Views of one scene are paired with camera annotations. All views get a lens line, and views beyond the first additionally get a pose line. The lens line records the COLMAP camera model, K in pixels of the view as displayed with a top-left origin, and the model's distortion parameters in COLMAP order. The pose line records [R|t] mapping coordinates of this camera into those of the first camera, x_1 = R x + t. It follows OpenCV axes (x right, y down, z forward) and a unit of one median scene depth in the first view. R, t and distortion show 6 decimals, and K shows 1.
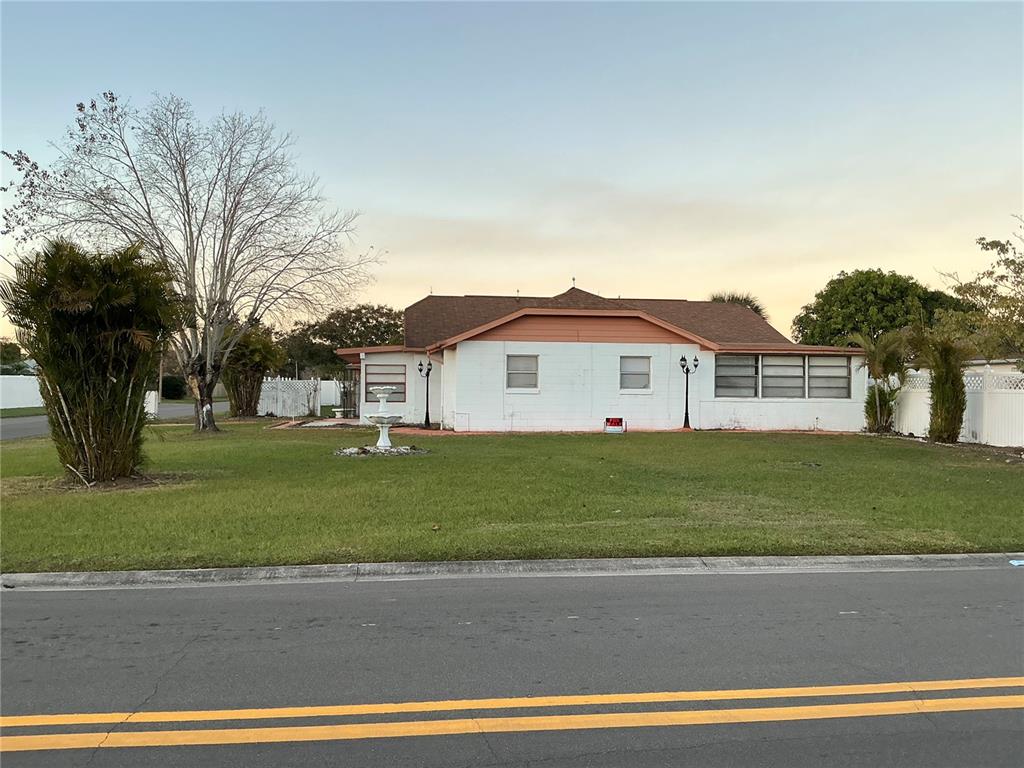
lens RADIAL K [[855.1, 0, 511.6], [0, 855.1, 382.1], [0, 0, 1]] dist [0.060047, -0.147248]
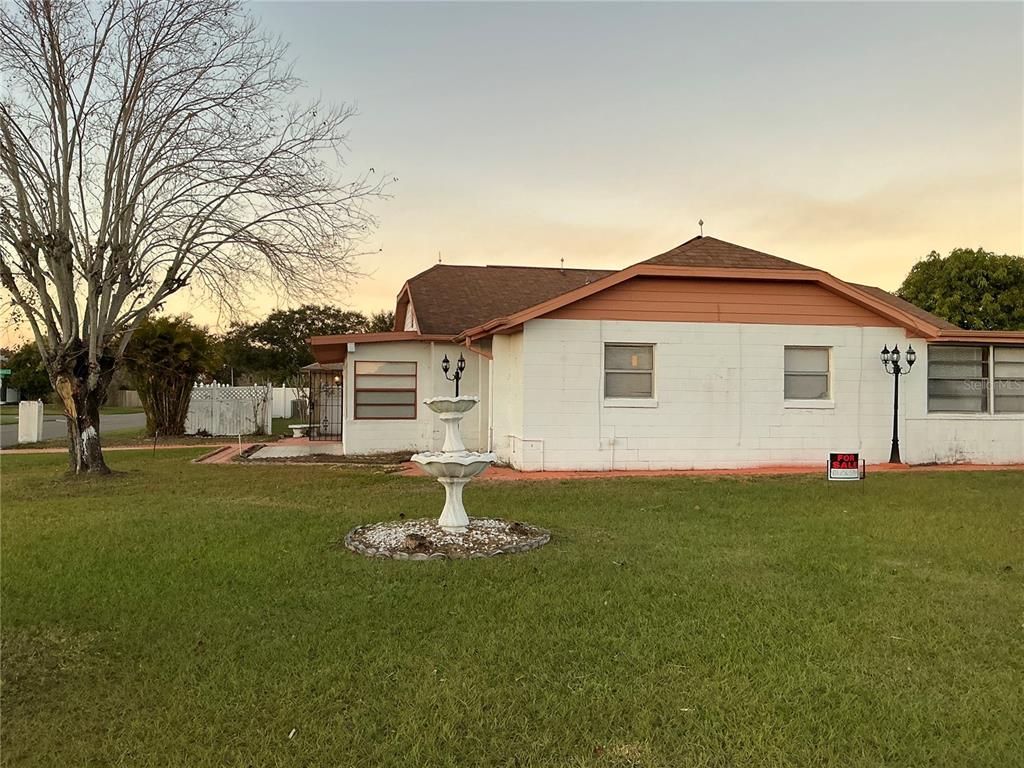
lens RADIAL K [[855.1, 0, 515.7], [0, 855.1, 382.0], [0, 0, 1]] dist [0.060047, -0.147248]
pose [[0.997201, 0.001508, 0.074749, -0.070280], [-0.000783, 0.999952, -0.009720, 0.001024], [-0.074760, 0.009634, 0.997155, 0.249734]]
